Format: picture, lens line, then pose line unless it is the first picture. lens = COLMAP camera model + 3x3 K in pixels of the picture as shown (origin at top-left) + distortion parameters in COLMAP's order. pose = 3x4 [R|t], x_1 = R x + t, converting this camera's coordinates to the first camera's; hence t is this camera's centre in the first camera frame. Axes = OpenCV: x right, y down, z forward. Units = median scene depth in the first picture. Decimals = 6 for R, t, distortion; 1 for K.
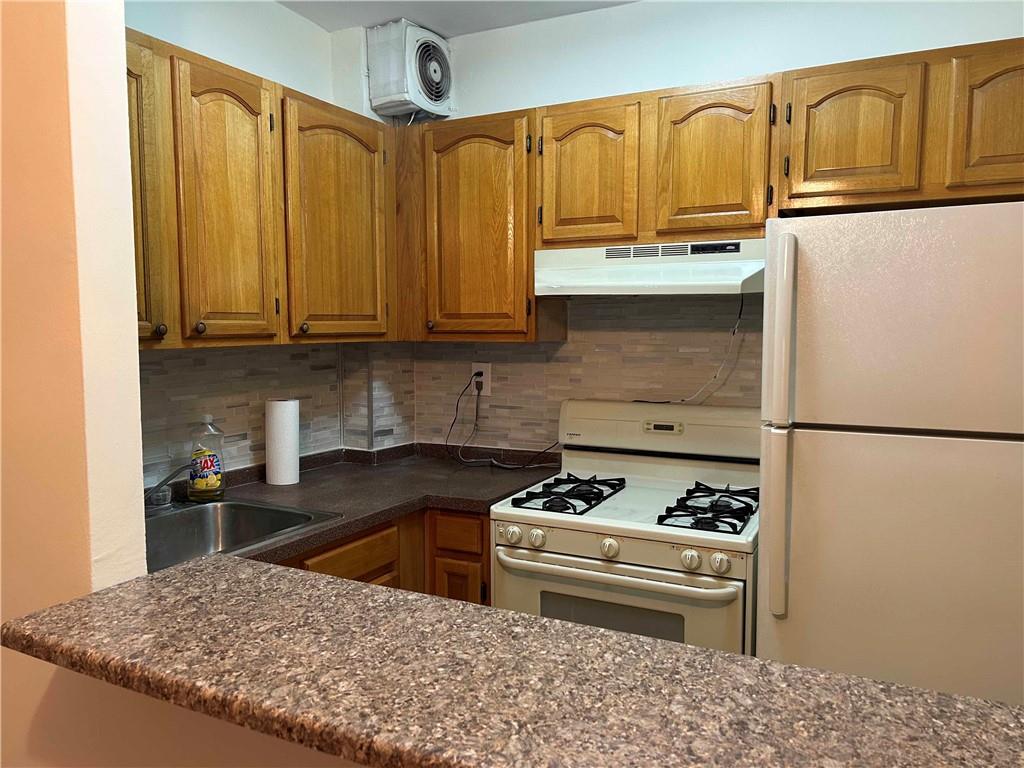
lens RADIAL K [[757.2, 0, 512.0], [0, 757.2, 389.4], [0, 0, 1]] dist [0.070049, -0.073993]
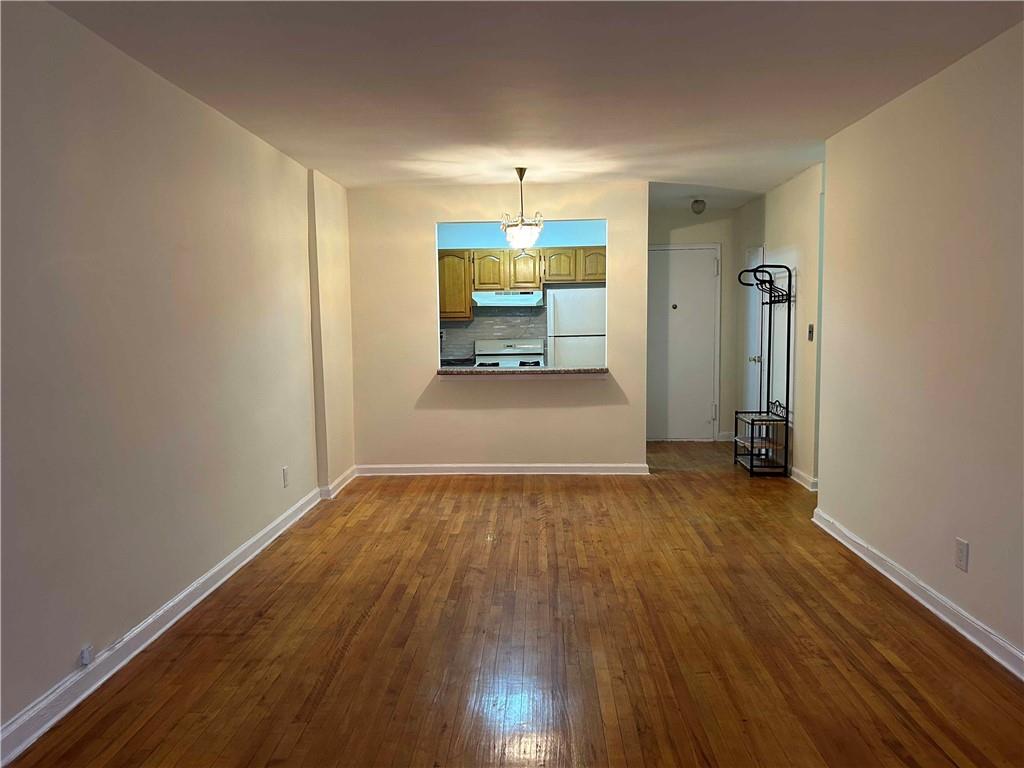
lens RADIAL K [[757.2, 0, 502.4], [0, 757.2, 390.8], [0, 0, 1]] dist [0.070049, -0.073993]
pose [[0.908006, -0.048610, 0.416128, -1.235289], [0.048784, 0.998757, 0.010223, 0.214322], [-0.416107, 0.011018, 0.909249, -2.016345]]
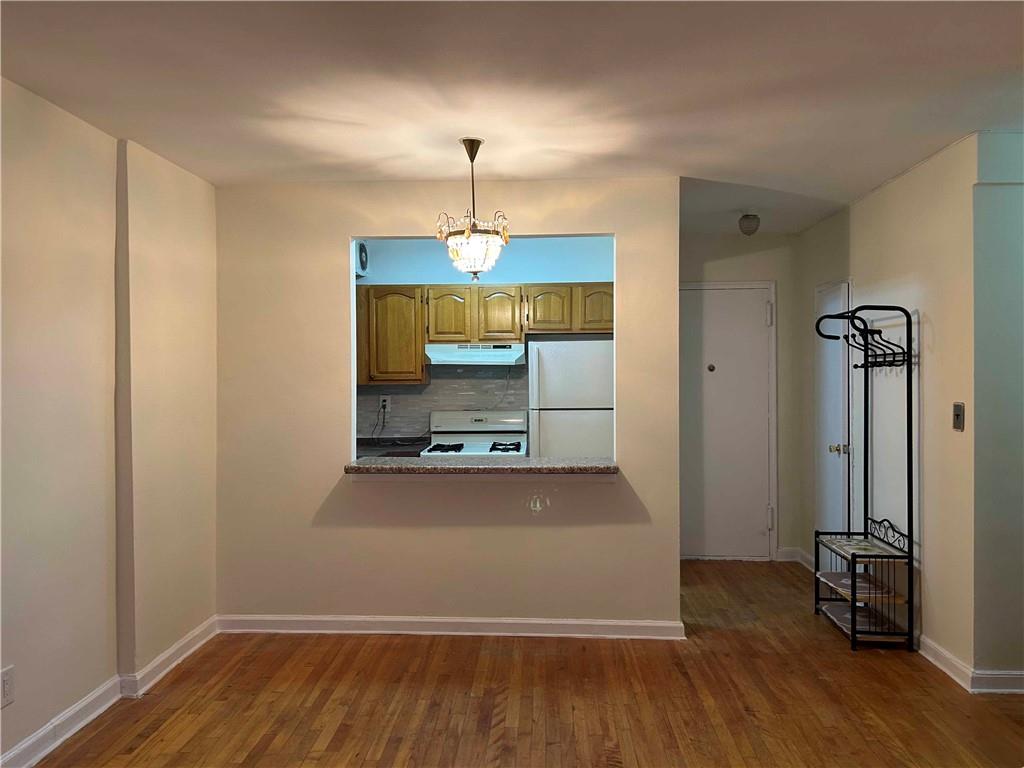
lens RADIAL K [[757.2, 0, 506.3], [0, 757.2, 380.4], [0, 0, 1]] dist [0.070049, -0.073993]
pose [[0.911512, -0.003816, 0.411257, -0.699875], [0.038584, 0.996340, -0.076273, 0.111196], [-0.409460, 0.085392, 0.908323, -1.190627]]
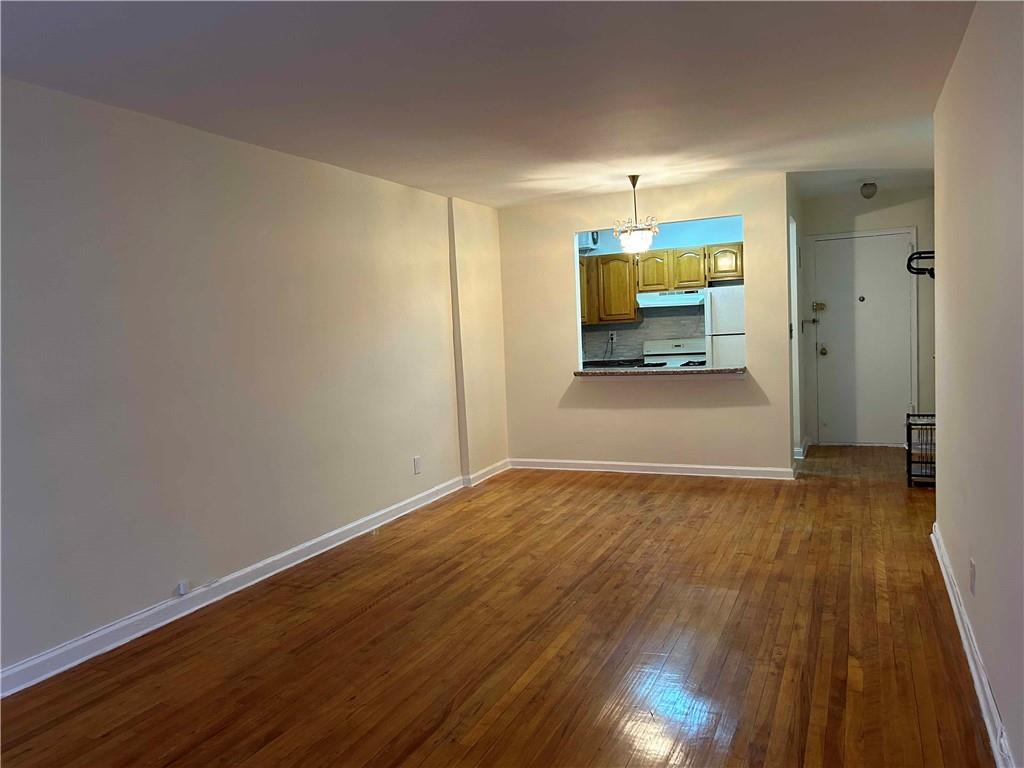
lens RADIAL K [[757.2, 0, 506.5], [0, 757.2, 386.6], [0, 0, 1]] dist [0.070049, -0.073993]
pose [[0.997666, -0.048575, 0.047982, -0.724572], [0.049138, 0.998736, -0.010612, 0.231536], [-0.047405, 0.012945, 0.998792, -2.308208]]
